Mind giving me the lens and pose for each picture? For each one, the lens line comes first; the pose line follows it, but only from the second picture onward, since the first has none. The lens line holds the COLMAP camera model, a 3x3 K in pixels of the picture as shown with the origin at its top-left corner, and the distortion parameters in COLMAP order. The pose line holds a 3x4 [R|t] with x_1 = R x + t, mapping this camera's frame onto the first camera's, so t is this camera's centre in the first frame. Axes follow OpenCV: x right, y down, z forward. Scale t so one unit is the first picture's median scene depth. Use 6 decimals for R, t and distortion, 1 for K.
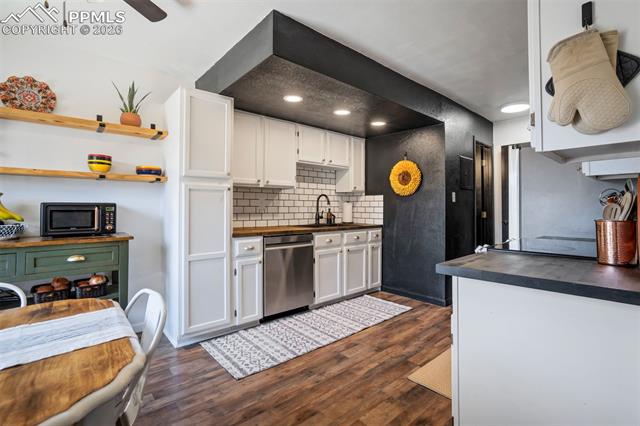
lens RADIAL K [[304.0, 0, 322.6], [0, 304.0, 200.3], [0, 0, 1]] dist [0.003345, 0.000804]
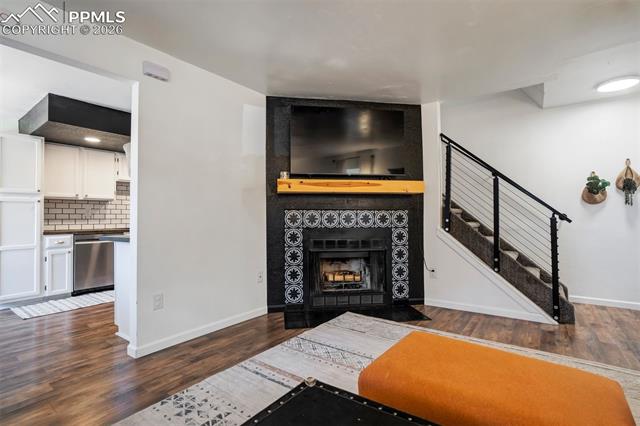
lens RADIAL K [[308.4, 0, 322.8], [0, 308.4, 209.4], [0, 0, 1]] dist [-0.046382, 0.027153]
pose [[0.974721, -0.005441, 0.223358, 0.683323], [0.006481, 0.999971, -0.003923, 0.016886], [-0.223330, 0.005271, 0.974729, -0.693393]]
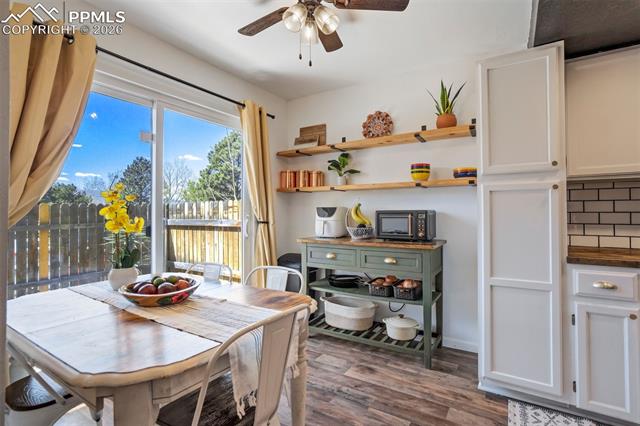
lens RADIAL K [[308.4, 0, 322.8], [0, 308.4, 209.4], [0, 0, 1]] dist [-0.046382, 0.027153]
pose [[0.294041, -0.011966, -0.955718, 0.157233], [0.026606, 0.999637, -0.004331, 0.001052], [0.955422, -0.024154, 0.294253, 0.347449]]
